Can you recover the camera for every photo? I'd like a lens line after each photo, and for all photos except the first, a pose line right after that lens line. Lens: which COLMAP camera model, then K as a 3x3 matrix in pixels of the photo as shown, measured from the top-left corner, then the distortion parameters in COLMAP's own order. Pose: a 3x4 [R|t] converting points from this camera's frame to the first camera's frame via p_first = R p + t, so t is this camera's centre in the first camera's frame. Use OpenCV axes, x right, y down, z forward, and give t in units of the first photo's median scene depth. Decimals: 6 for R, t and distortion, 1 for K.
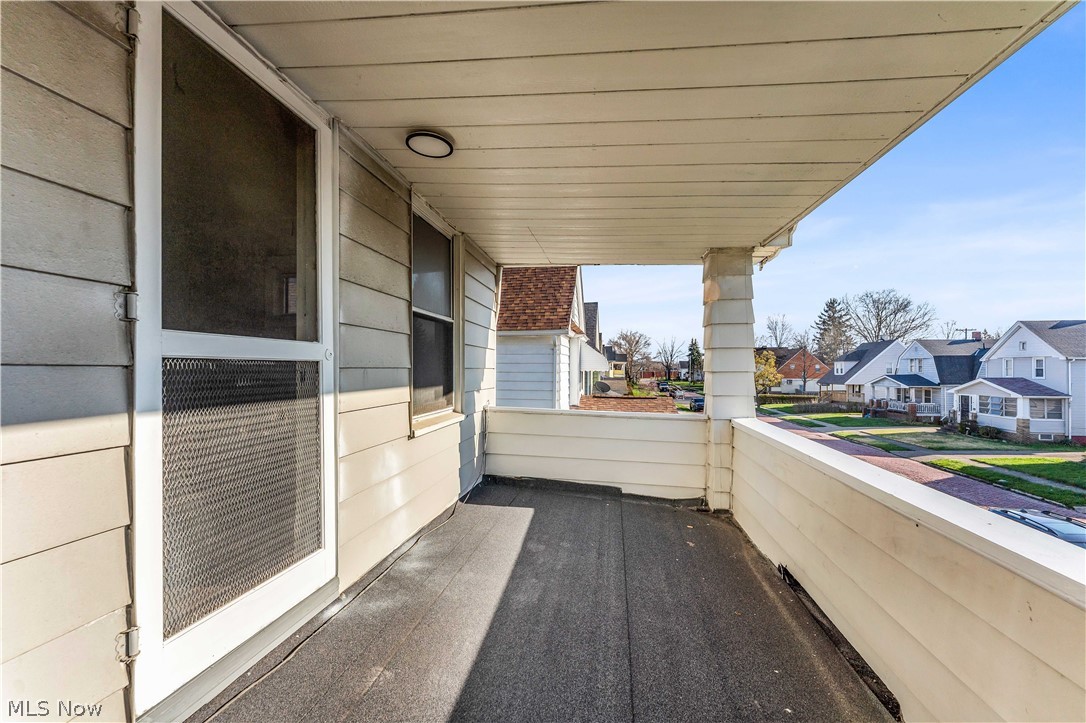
lens RADIAL K [[439.7, 0, 537.6], [0, 439.7, 368.5], [0, 0, 1]] dist [-0.001829, -0.000373]
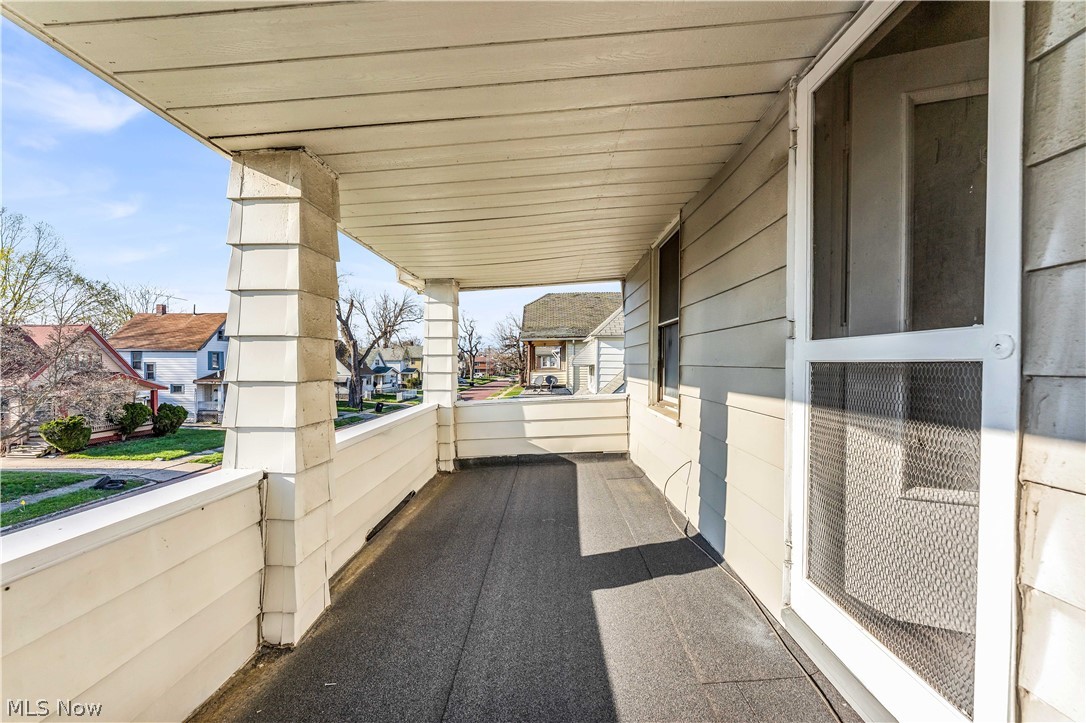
lens RADIAL K [[439.7, 0, 537.6], [0, 439.7, 368.5], [0, 0, 1]] dist [-0.001829, -0.000373]
pose [[-0.989490, -0.006162, -0.144471, 0.087646], [-0.008344, 0.999860, 0.014502, -0.012124], [0.144362, 0.015555, -0.989403, 1.428706]]
